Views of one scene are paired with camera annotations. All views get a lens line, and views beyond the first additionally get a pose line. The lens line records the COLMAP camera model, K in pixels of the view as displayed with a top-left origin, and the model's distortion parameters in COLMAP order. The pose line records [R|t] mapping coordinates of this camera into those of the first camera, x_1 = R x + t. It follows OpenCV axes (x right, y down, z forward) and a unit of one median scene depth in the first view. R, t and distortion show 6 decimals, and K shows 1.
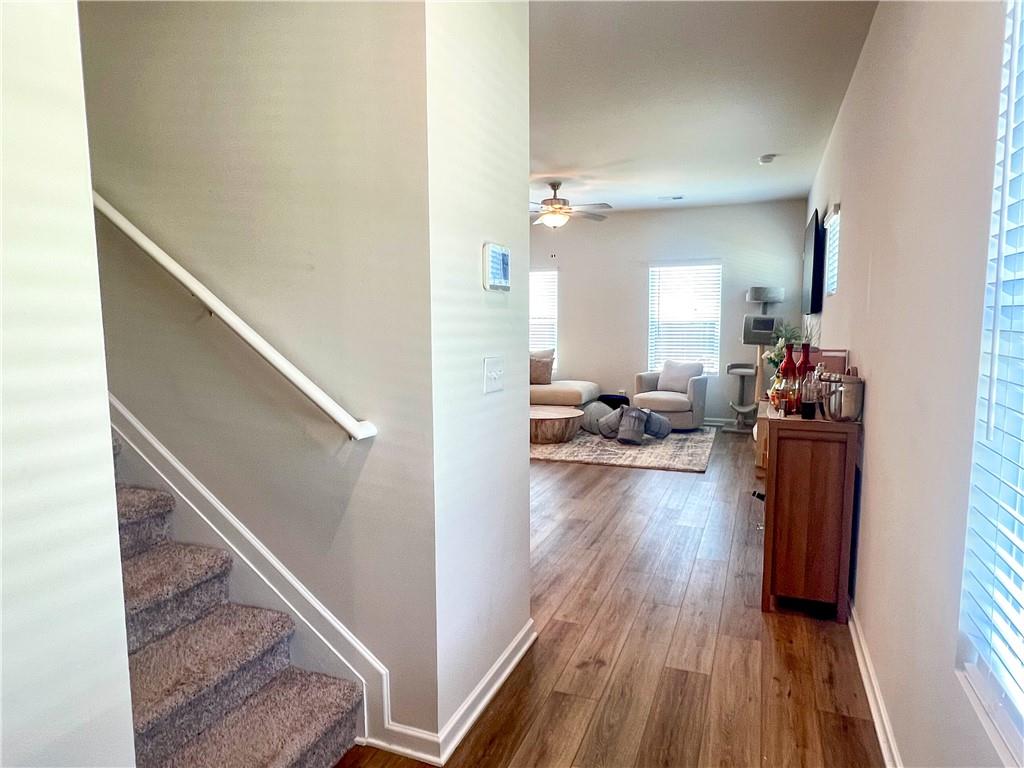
lens RADIAL K [[632.7, 0, 509.4], [0, 632.7, 385.7], [0, 0, 1]] dist [-0.005987, 0.001346]
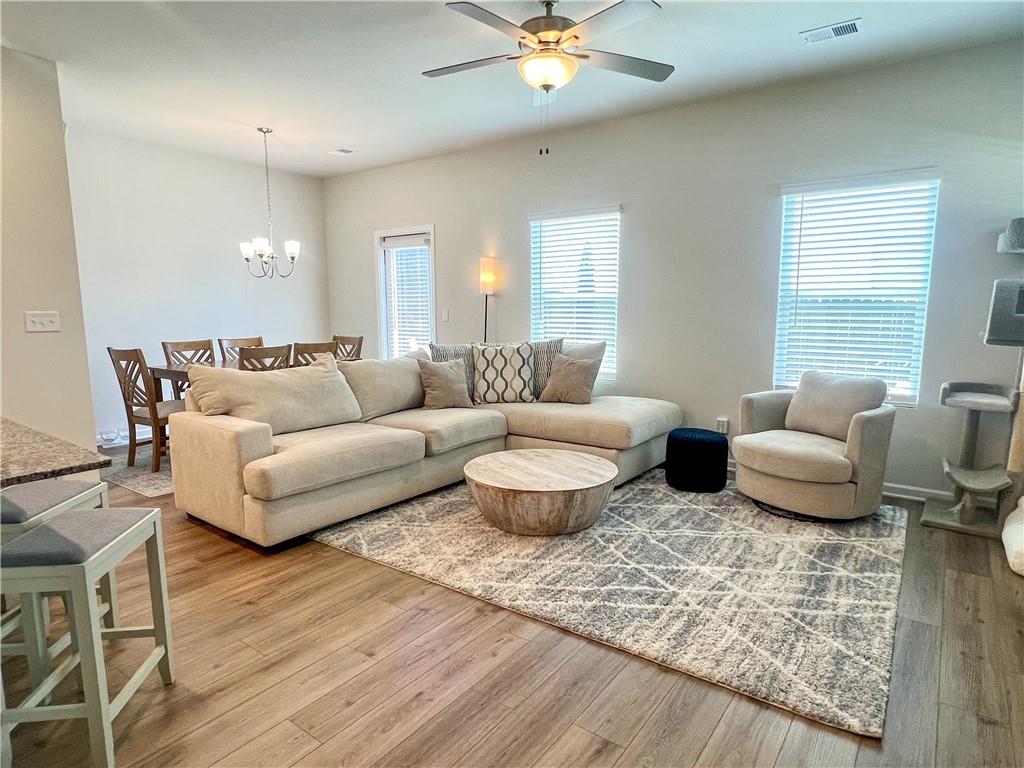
lens RADIAL K [[597.7, 0, 516.1], [0, 597.7, 386.1], [0, 0, 1]] dist [0.005415, -0.001137]
pose [[0.969550, 0.040084, -0.241590, 0.141600], [-0.031698, 0.998756, 0.038500, -0.040577], [0.242833, -0.029670, 0.969614, 0.482816]]
